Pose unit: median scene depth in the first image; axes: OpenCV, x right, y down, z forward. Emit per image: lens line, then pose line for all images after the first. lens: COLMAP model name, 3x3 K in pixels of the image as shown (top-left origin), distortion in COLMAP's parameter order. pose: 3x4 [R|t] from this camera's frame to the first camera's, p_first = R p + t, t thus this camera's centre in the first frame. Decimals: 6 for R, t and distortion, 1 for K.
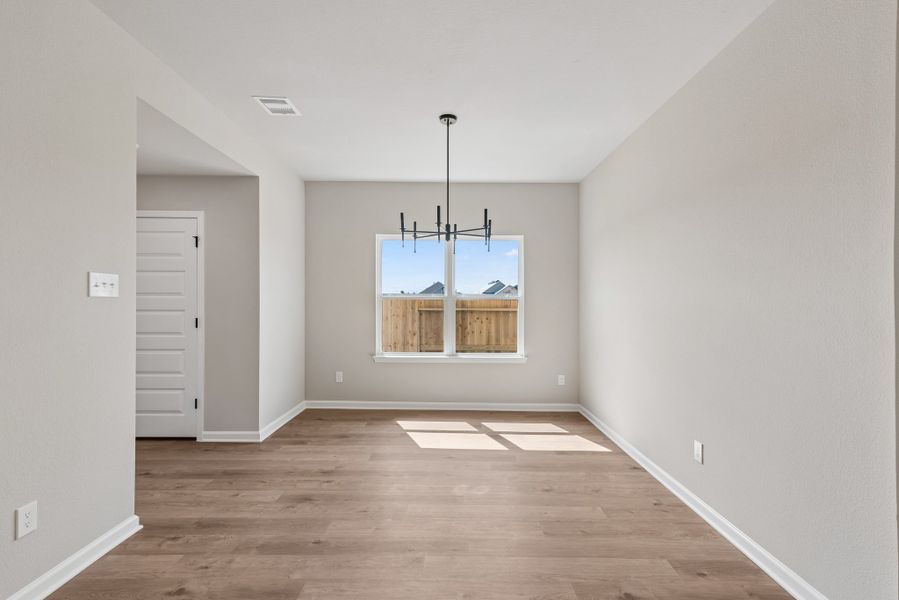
lens RADIAL K [[410.3, 0, 451.5], [0, 410.3, 301.1], [0, 0, 1]] dist [0.022949, -0.001203]
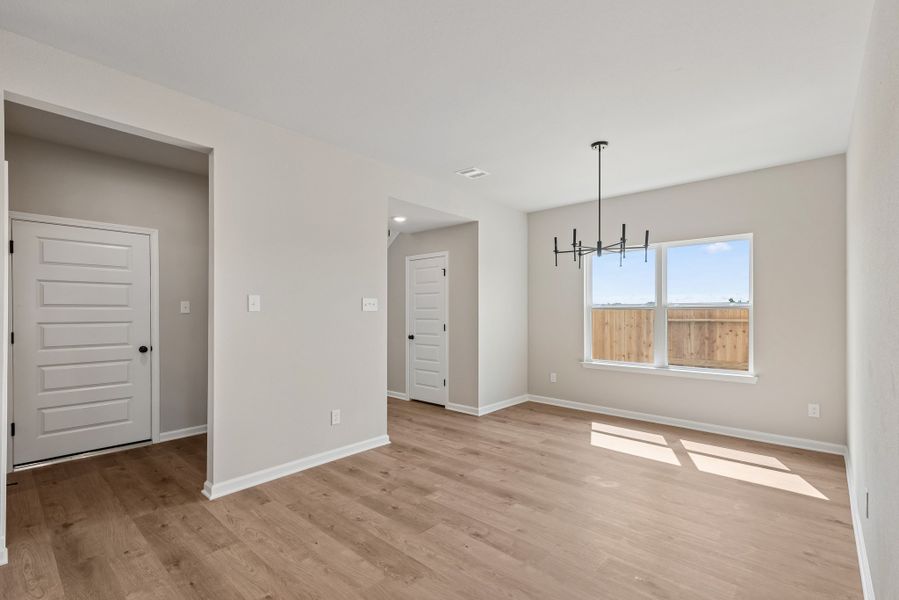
lens RADIAL K [[408.0, 0, 450.8], [0, 408.0, 311.3], [0, 0, 1]] dist [0.029524, -0.000059]
pose [[0.751364, -0.009153, -0.659824, 0.353057], [0.007898, 0.999957, -0.004878, 0.001554], [0.659841, -0.001546, 0.751404, -0.071176]]
